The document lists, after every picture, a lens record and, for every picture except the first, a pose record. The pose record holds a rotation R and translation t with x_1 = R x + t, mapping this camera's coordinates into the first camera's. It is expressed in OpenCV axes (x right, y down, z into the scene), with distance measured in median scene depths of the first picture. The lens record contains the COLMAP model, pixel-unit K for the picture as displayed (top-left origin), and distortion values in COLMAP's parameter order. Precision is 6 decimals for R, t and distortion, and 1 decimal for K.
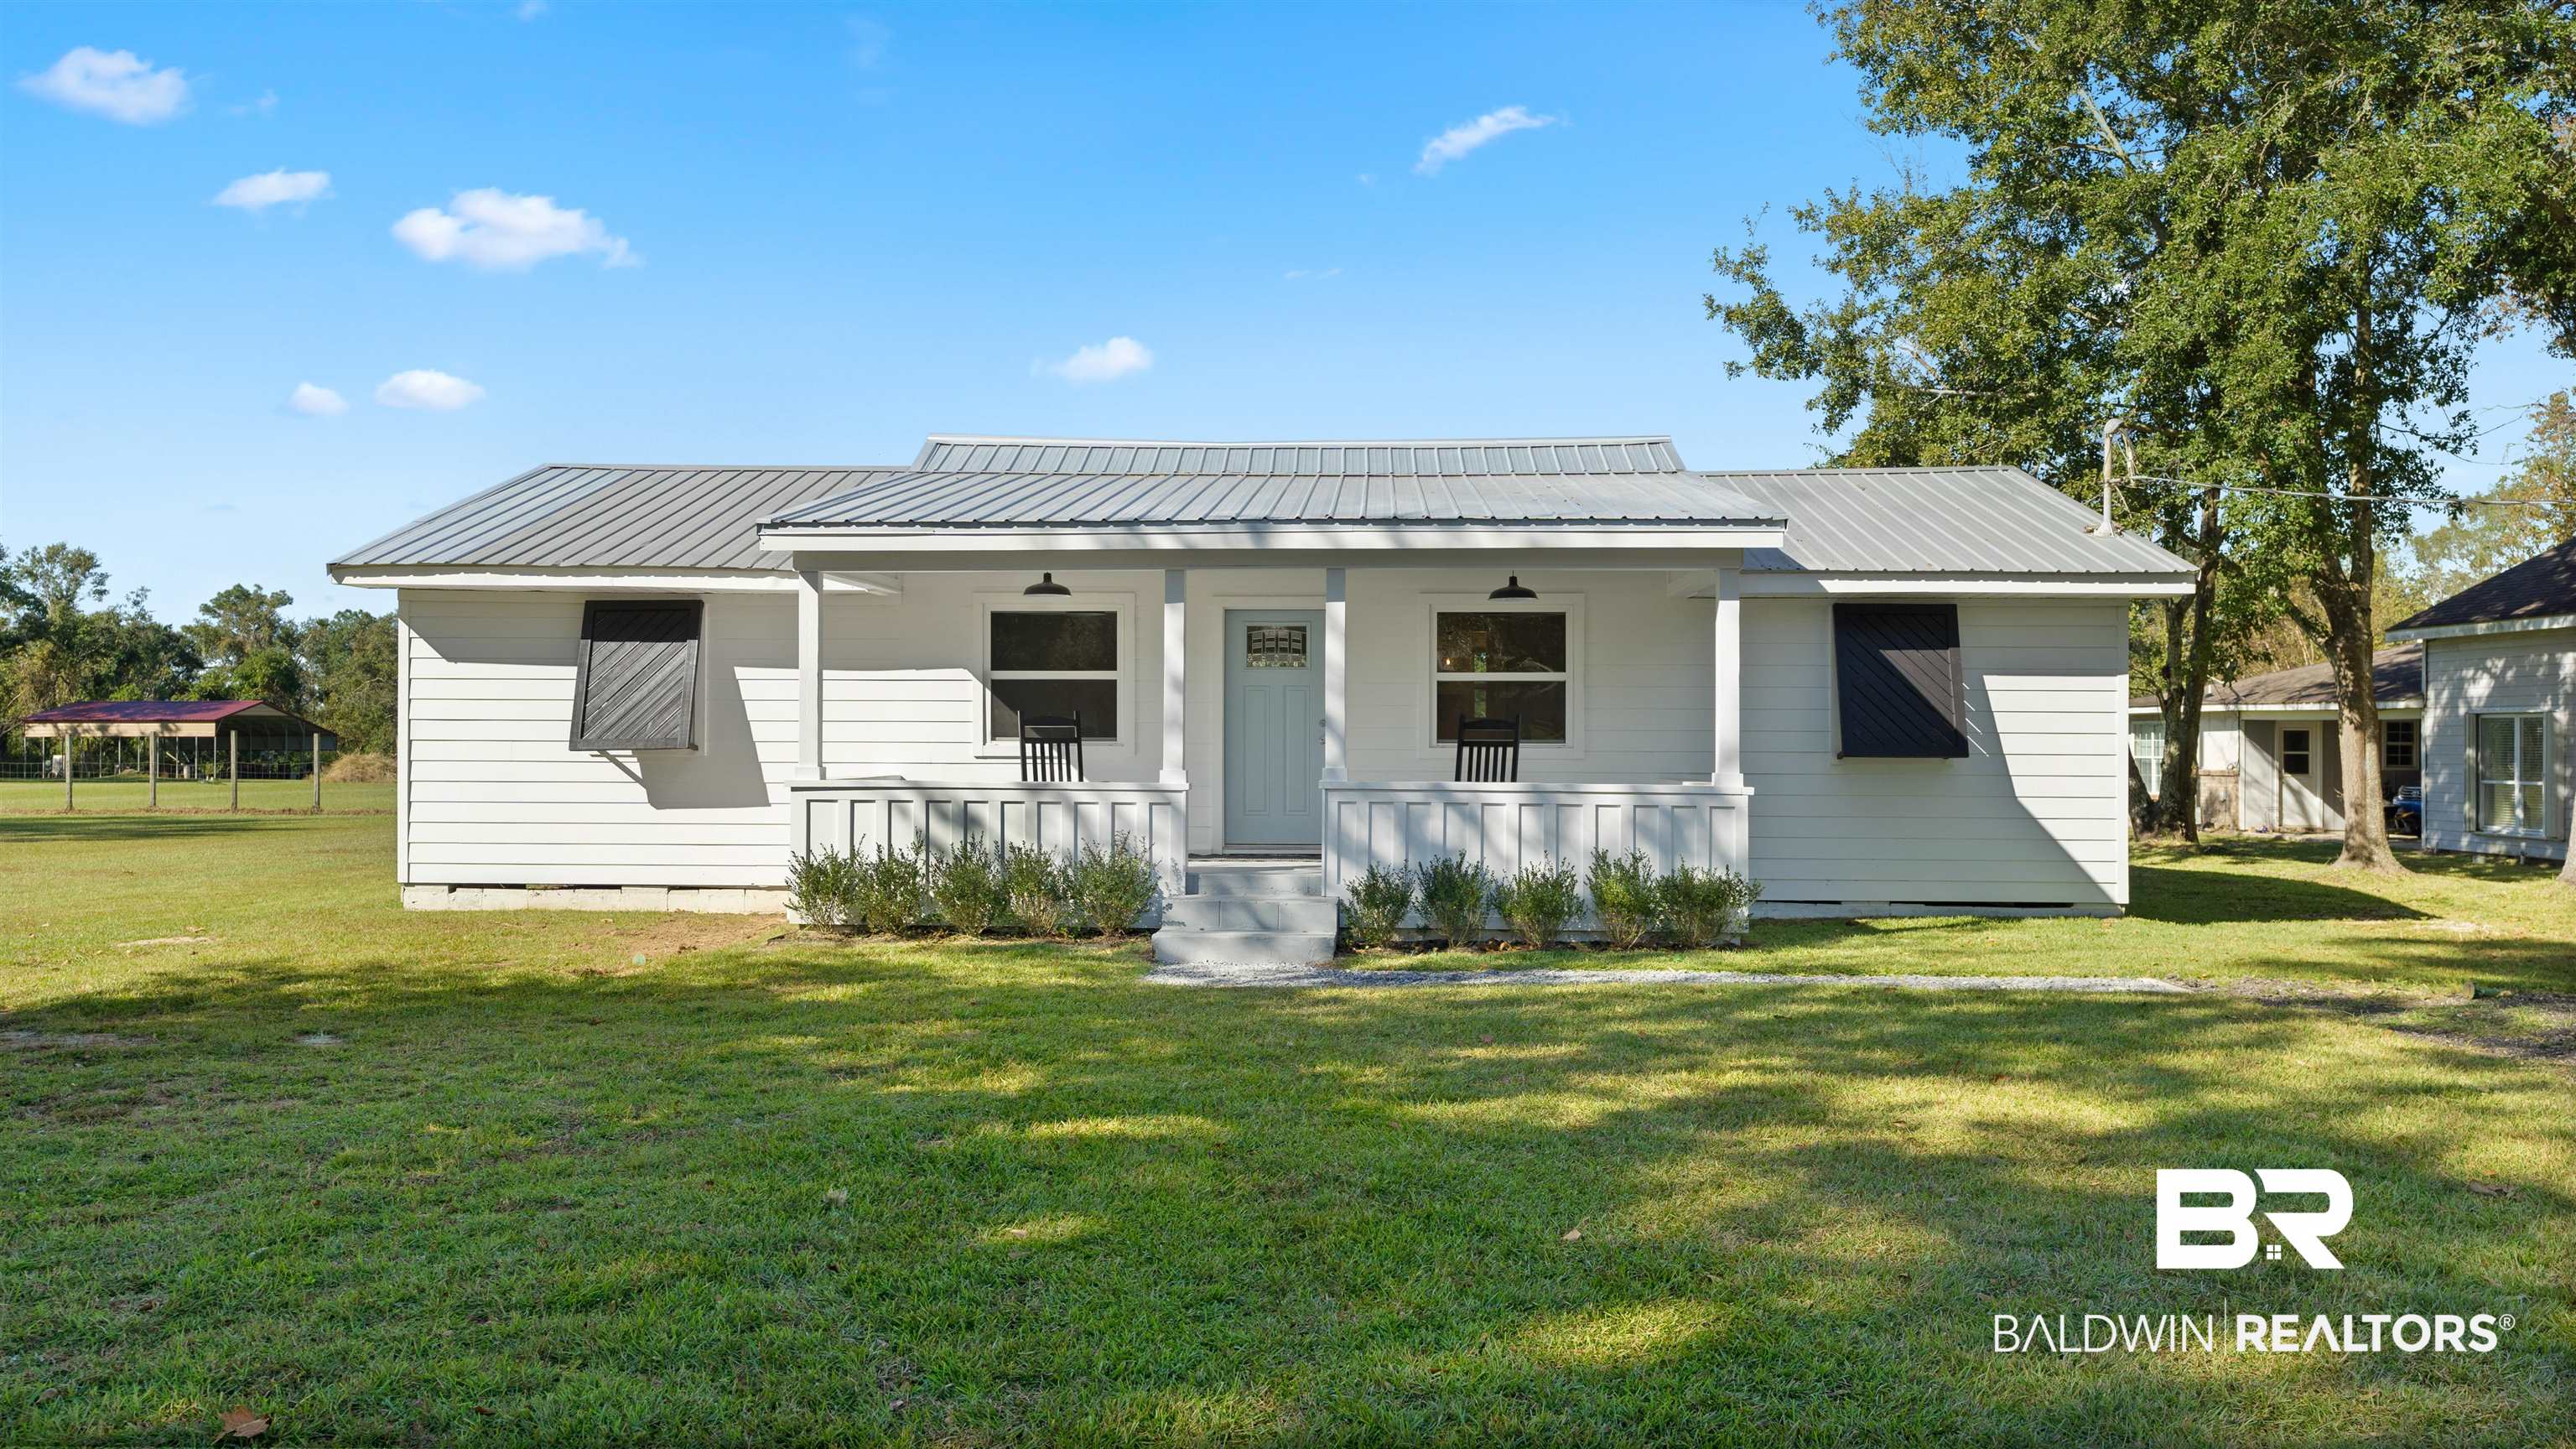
lens RADIAL K [[1908.4, 0, 1284.3], [0, 1908.4, 747.5], [0, 0, 1]] dist [0.006944, -0.000723]
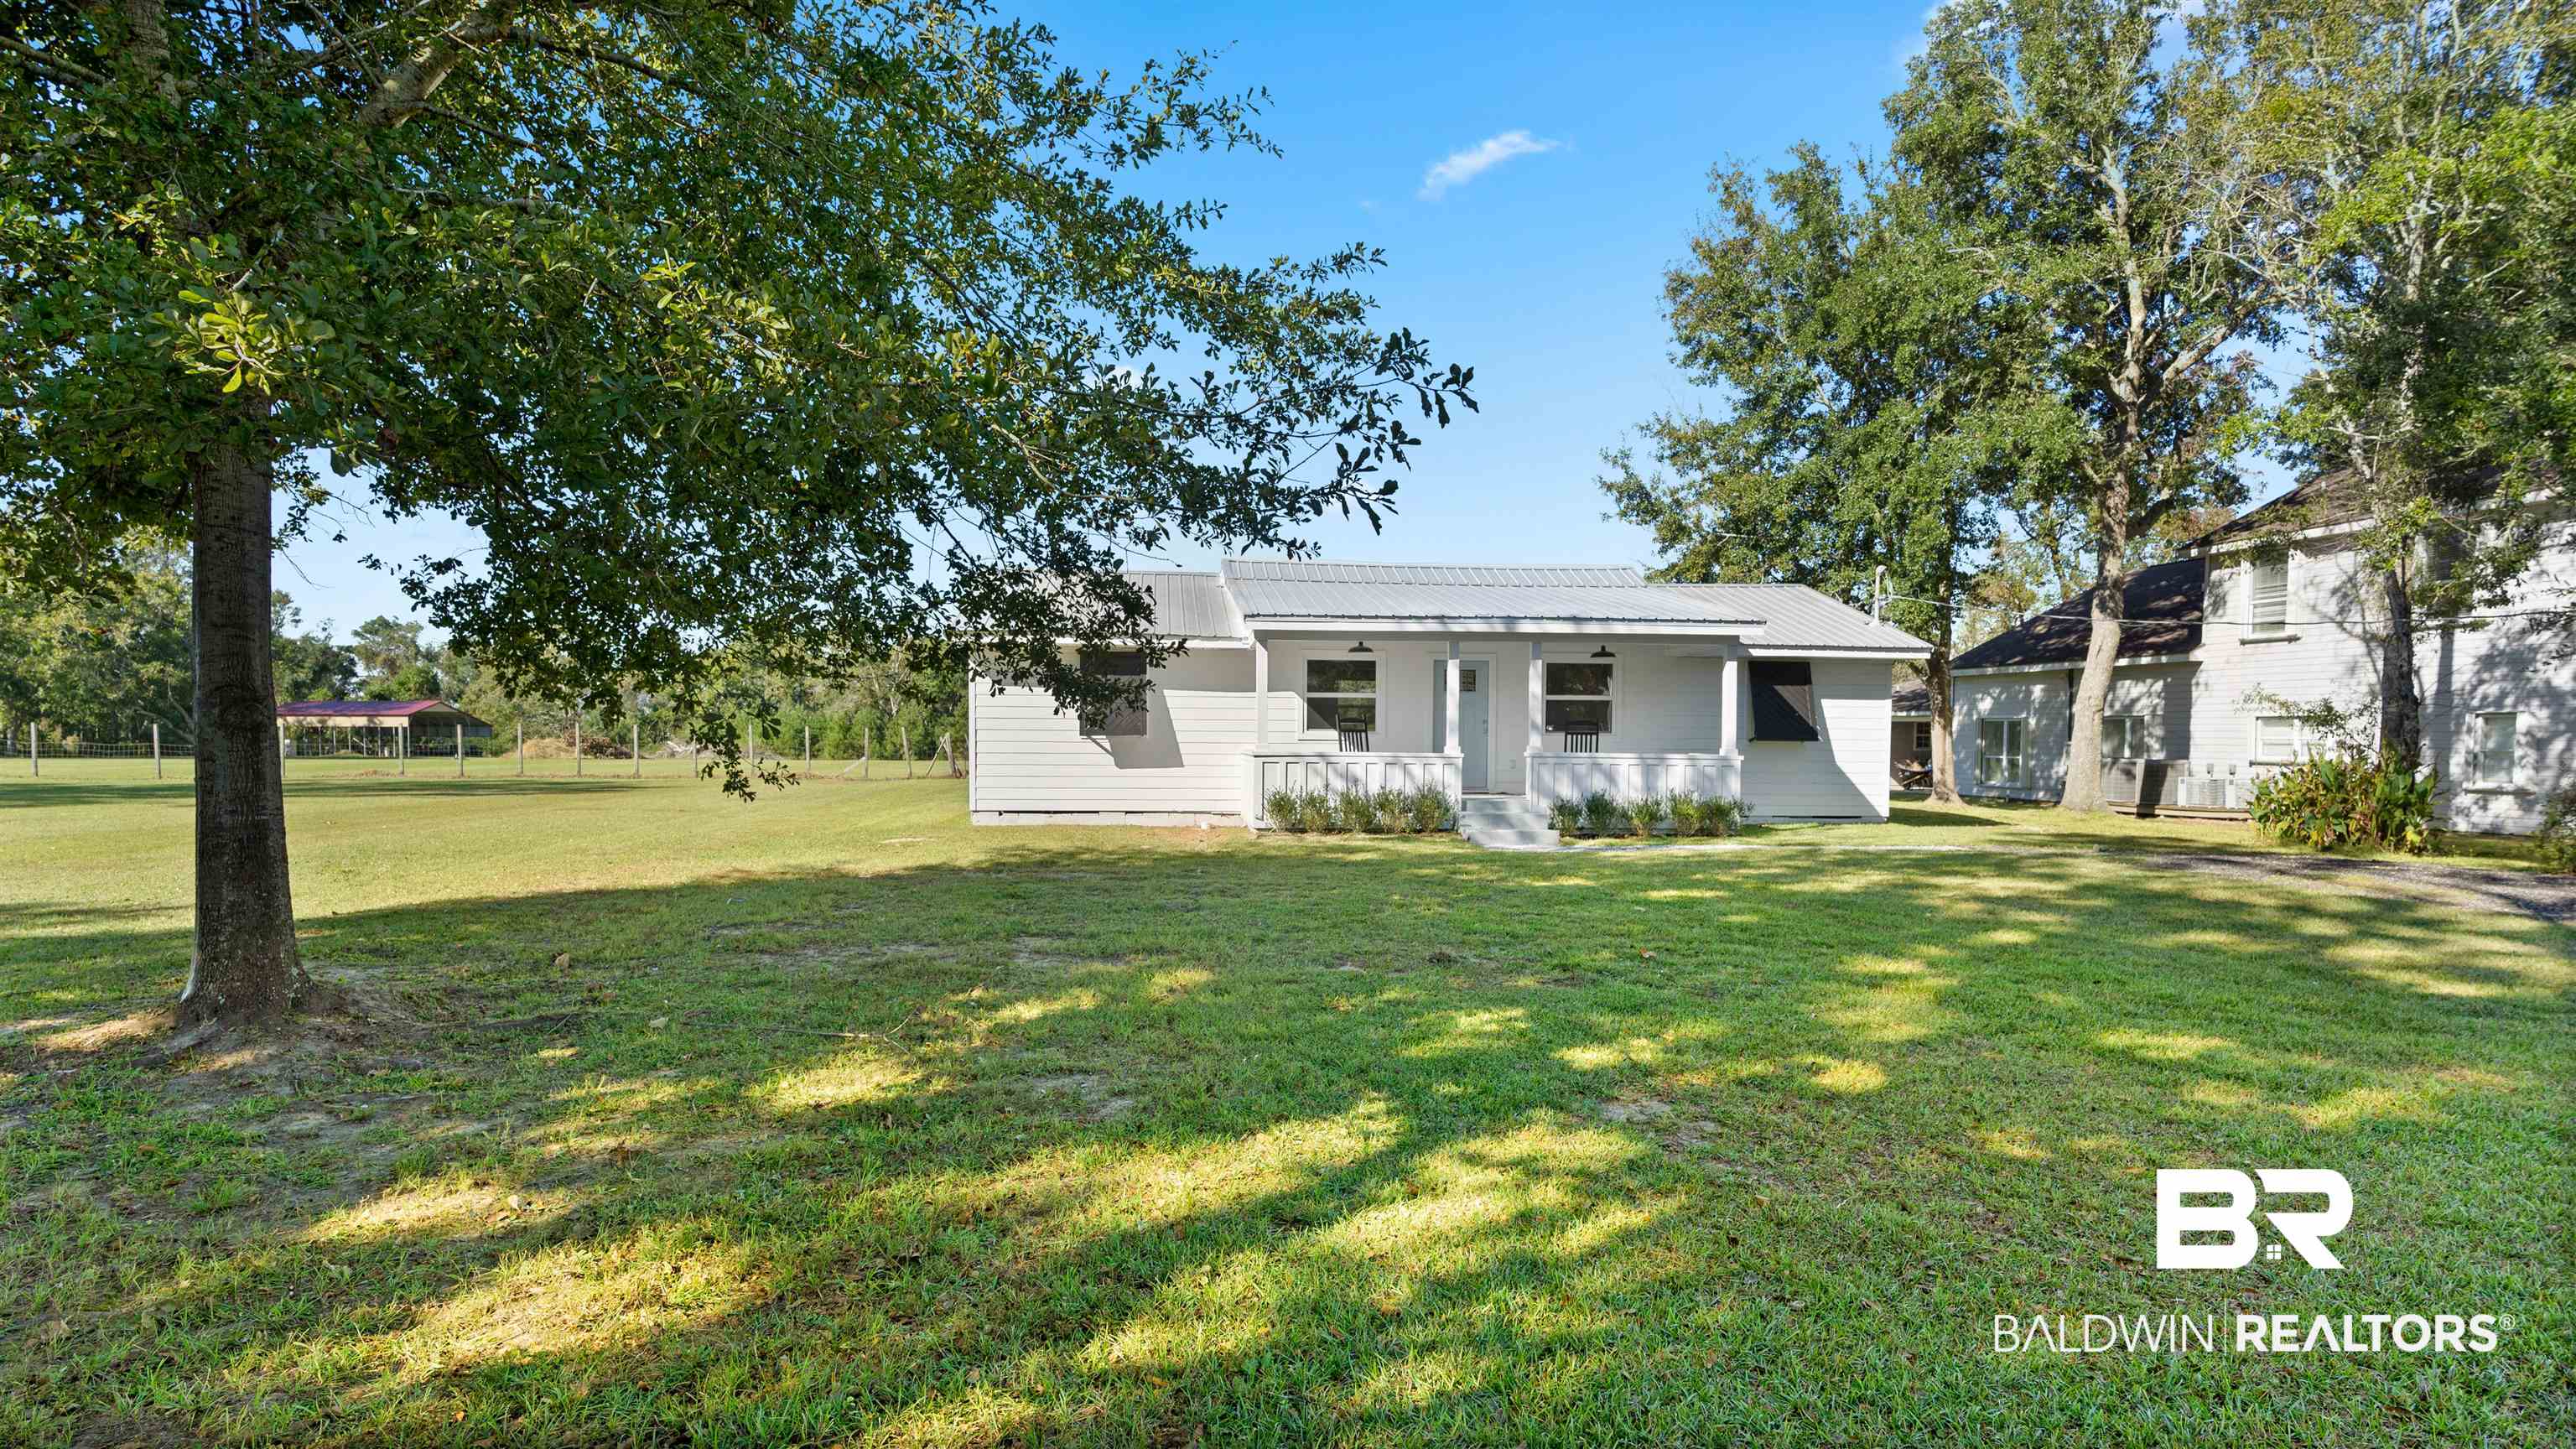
lens RADIAL K [[1299.3, 0, 1300.7], [0, 1299.3, 791.8], [0, 0, 1]] dist [-0.004097, 0.000775]
pose [[0.991321, -0.003080, 0.131431, -0.324849], [-0.002455, 0.999117, 0.041936, 0.002200], [-0.131444, -0.041895, 0.990438, -0.230554]]
